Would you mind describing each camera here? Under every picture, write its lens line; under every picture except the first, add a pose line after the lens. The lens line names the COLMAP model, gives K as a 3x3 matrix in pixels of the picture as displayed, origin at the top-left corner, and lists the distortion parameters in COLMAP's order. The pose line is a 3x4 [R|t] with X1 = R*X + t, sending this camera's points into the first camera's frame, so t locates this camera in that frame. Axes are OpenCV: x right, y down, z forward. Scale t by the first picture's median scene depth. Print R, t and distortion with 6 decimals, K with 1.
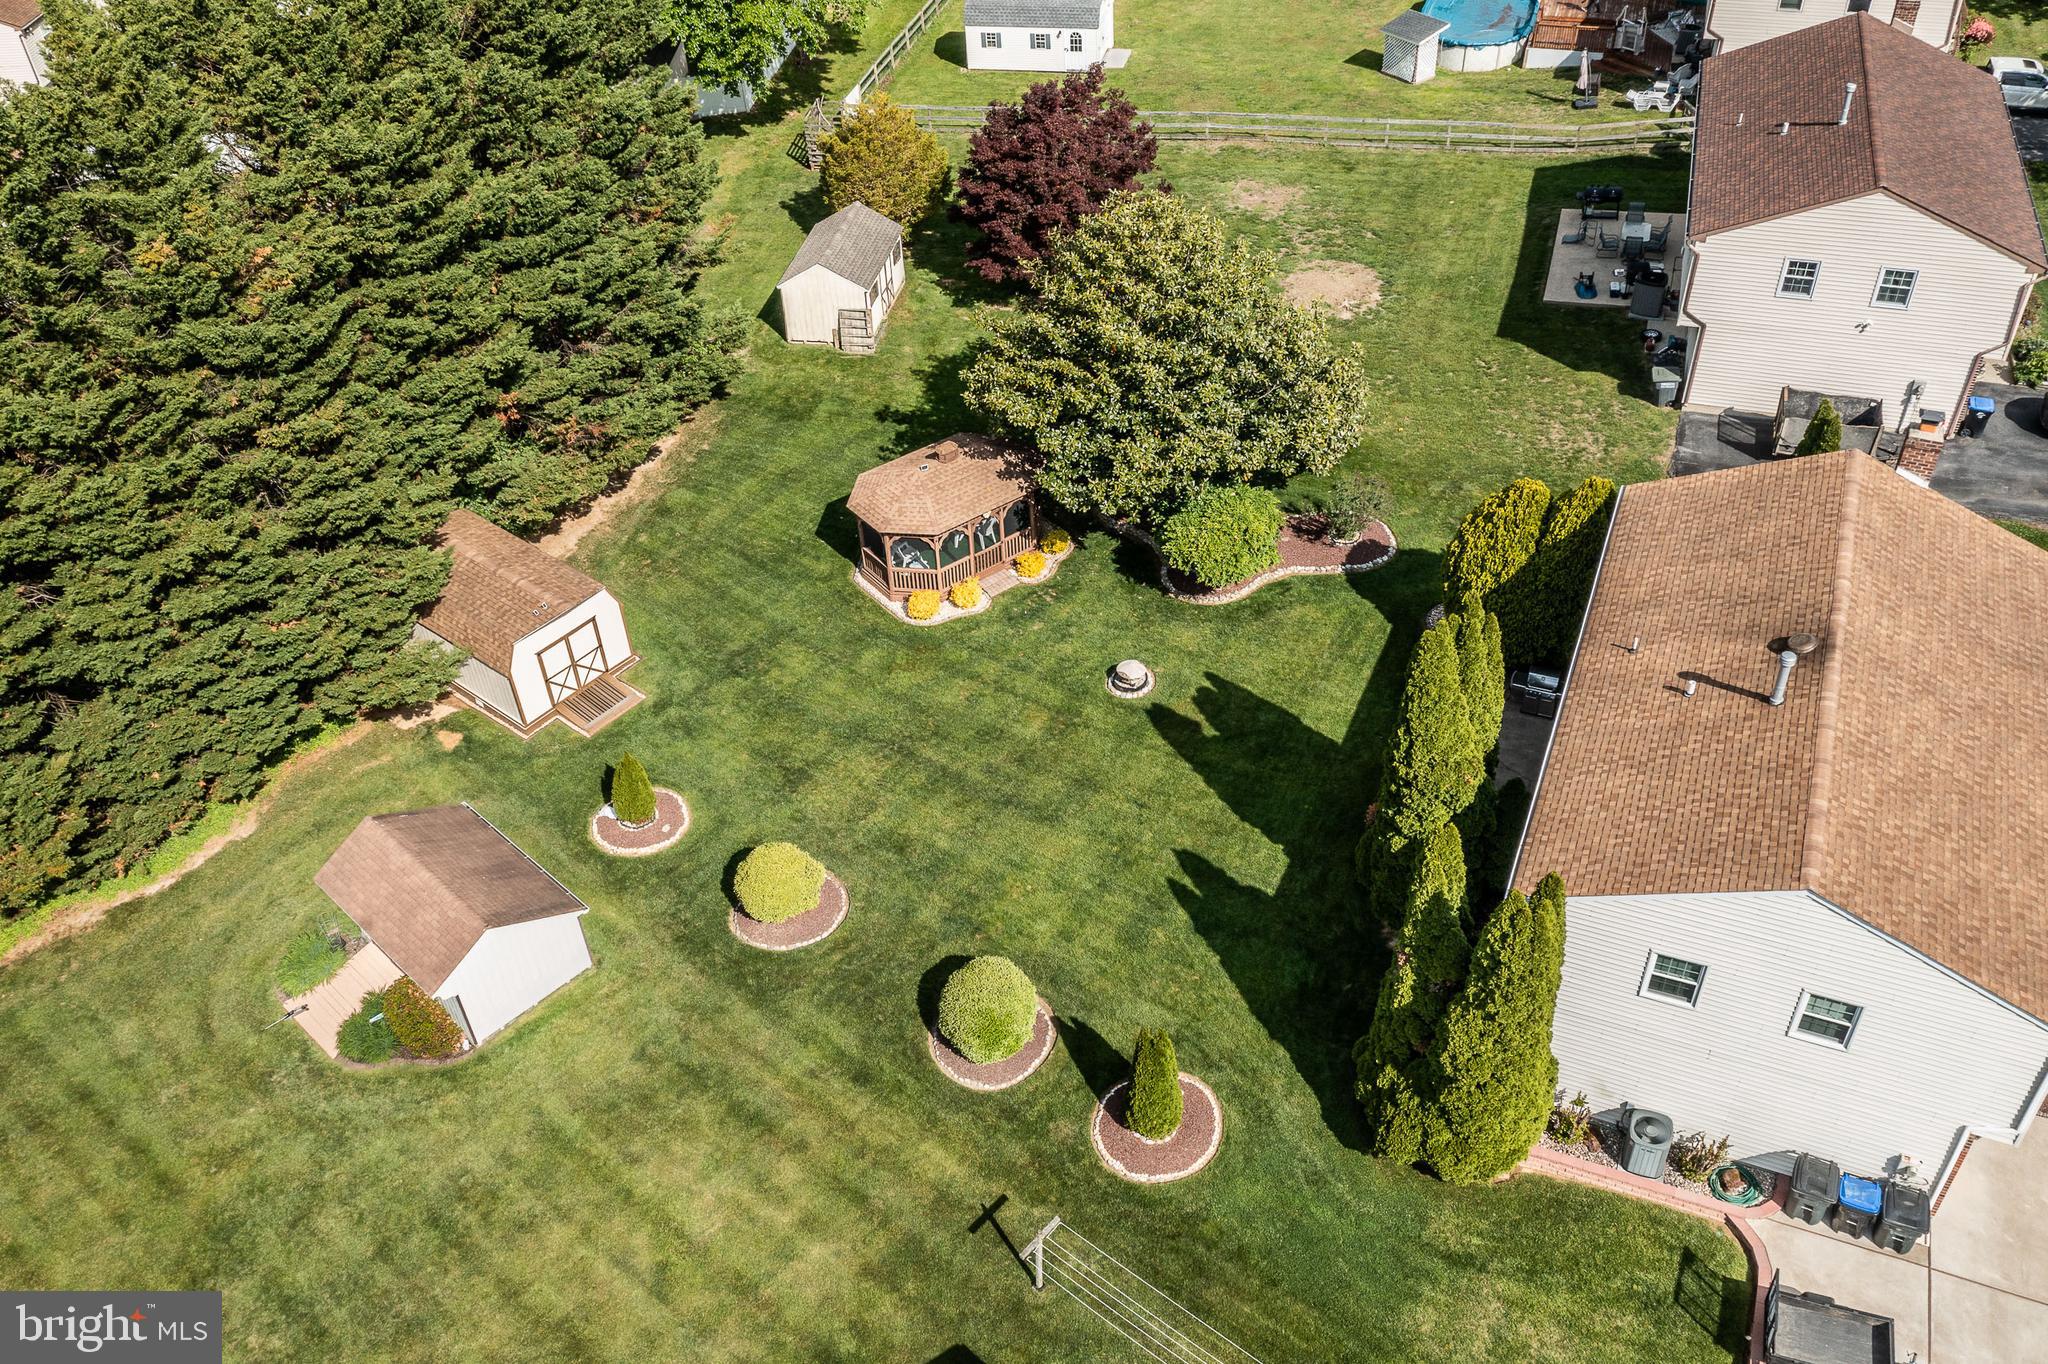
lens RADIAL K [[1699.2, 0, 1029.5], [0, 1699.2, 679.1], [0, 0, 1]] dist [-0.014297, 0.068726]
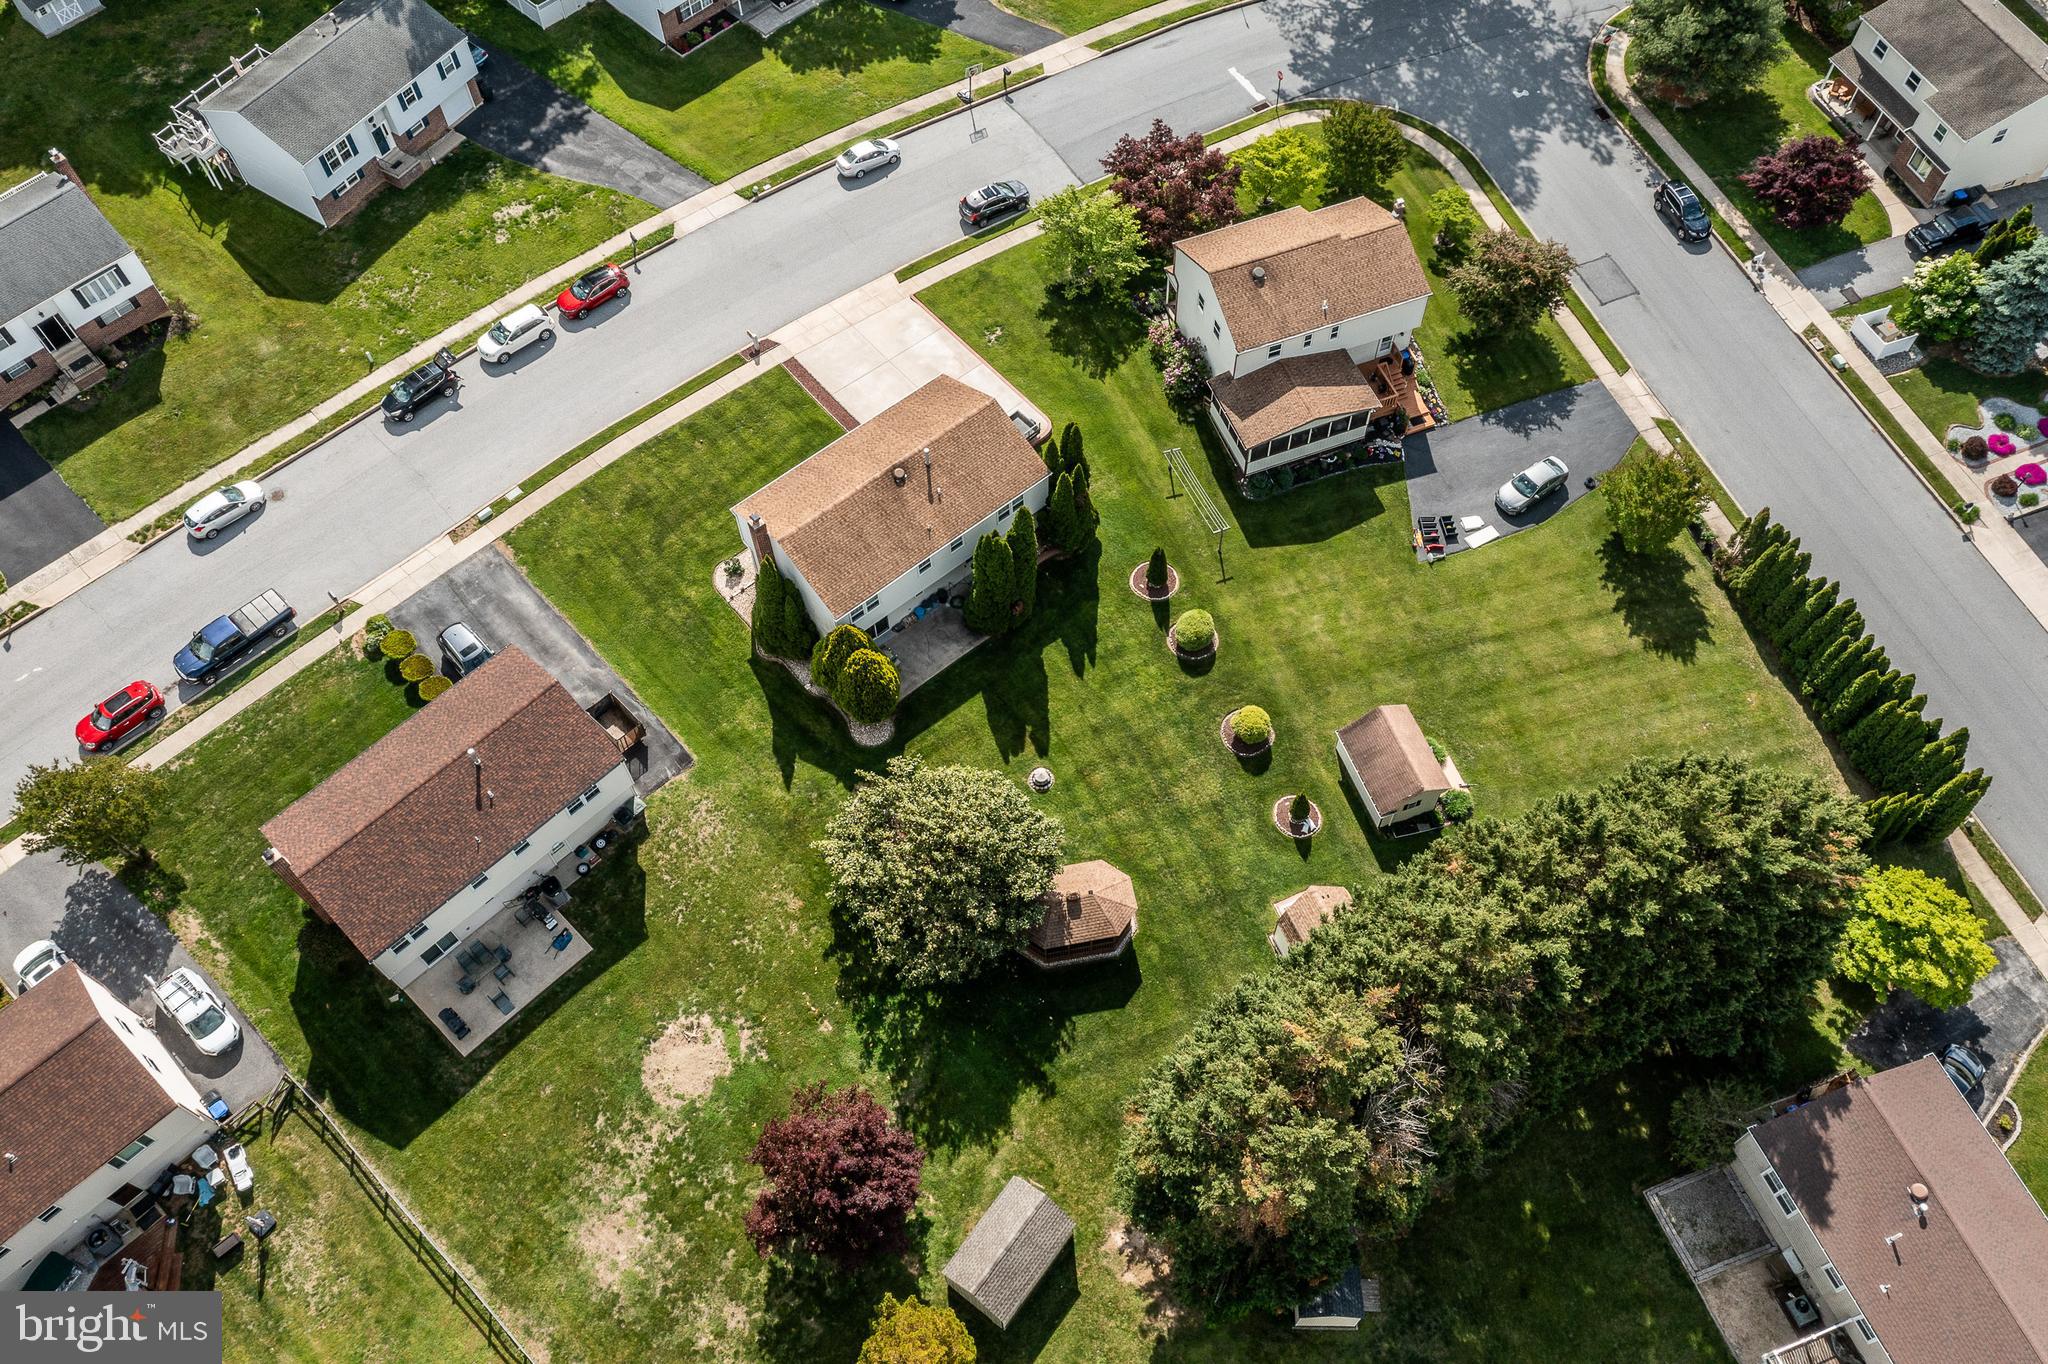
lens RADIAL K [[1610.2, 0, 1020.5], [0, 1610.2, 680.4], [0, 0, 1]] dist [-0.016521, 0.068448]
pose [[-0.891275, -0.353326, 0.284236, -0.535450], [0.332097, -0.081780, 0.939693, -2.299659], [-0.308773, 0.931919, 0.190227, 0.741446]]
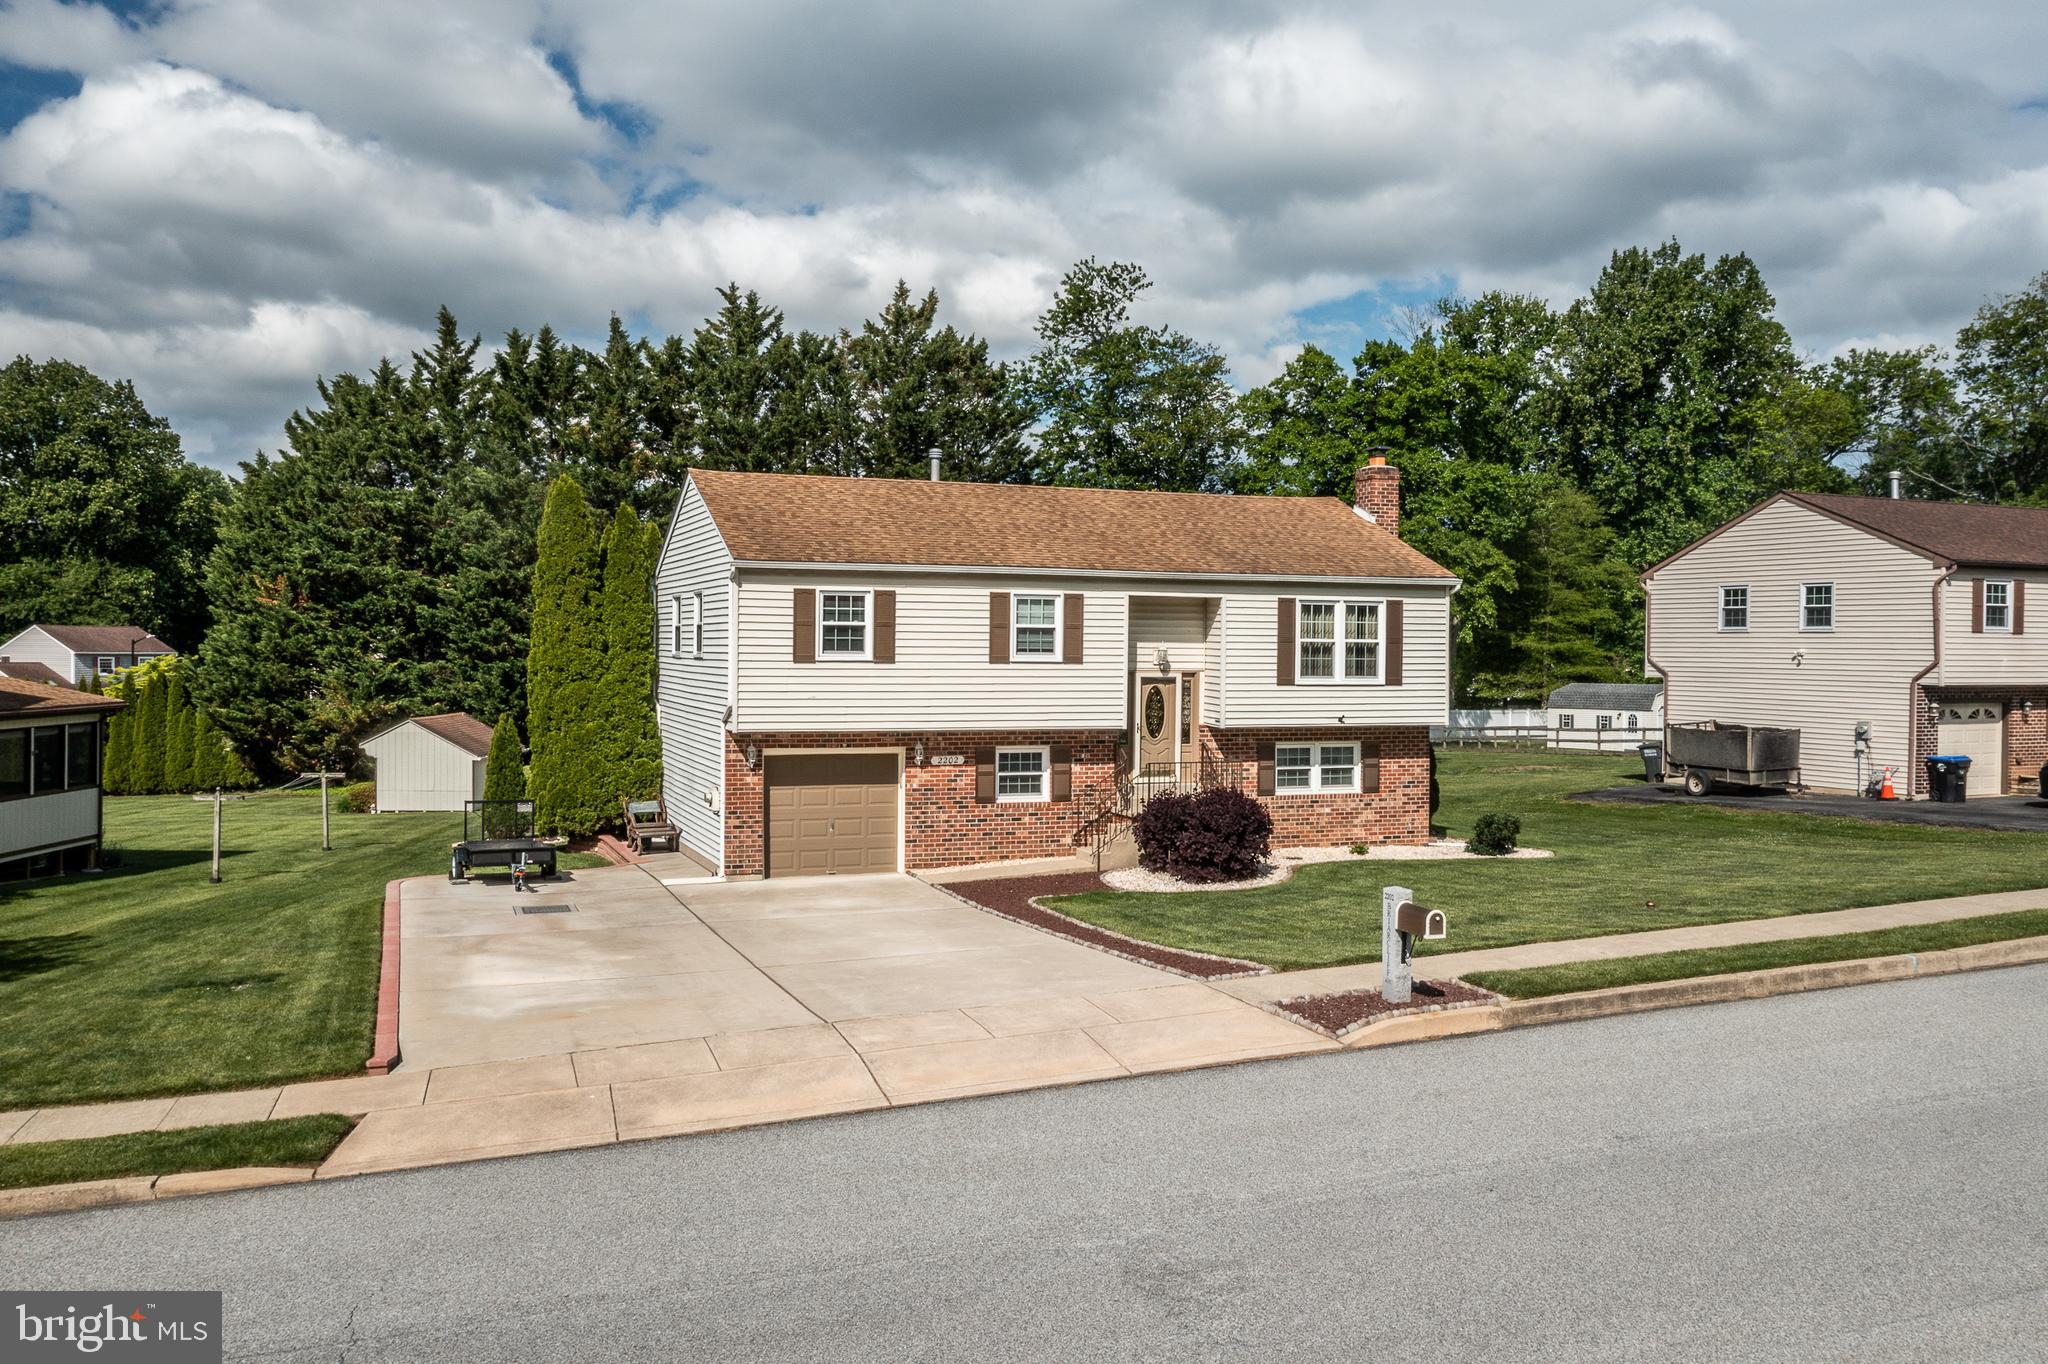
lens RADIAL K [[1666.4, 0, 1022.7], [0, 1666.4, 683.6], [0, 0, 1]] dist [0.008141, 0.015386]
pose [[0.690367, 0.062696, -0.720738, 1.197172], [-0.489284, 0.774307, -0.401310, 0.482324], [0.532911, 0.629697, 0.565232, 0.464455]]
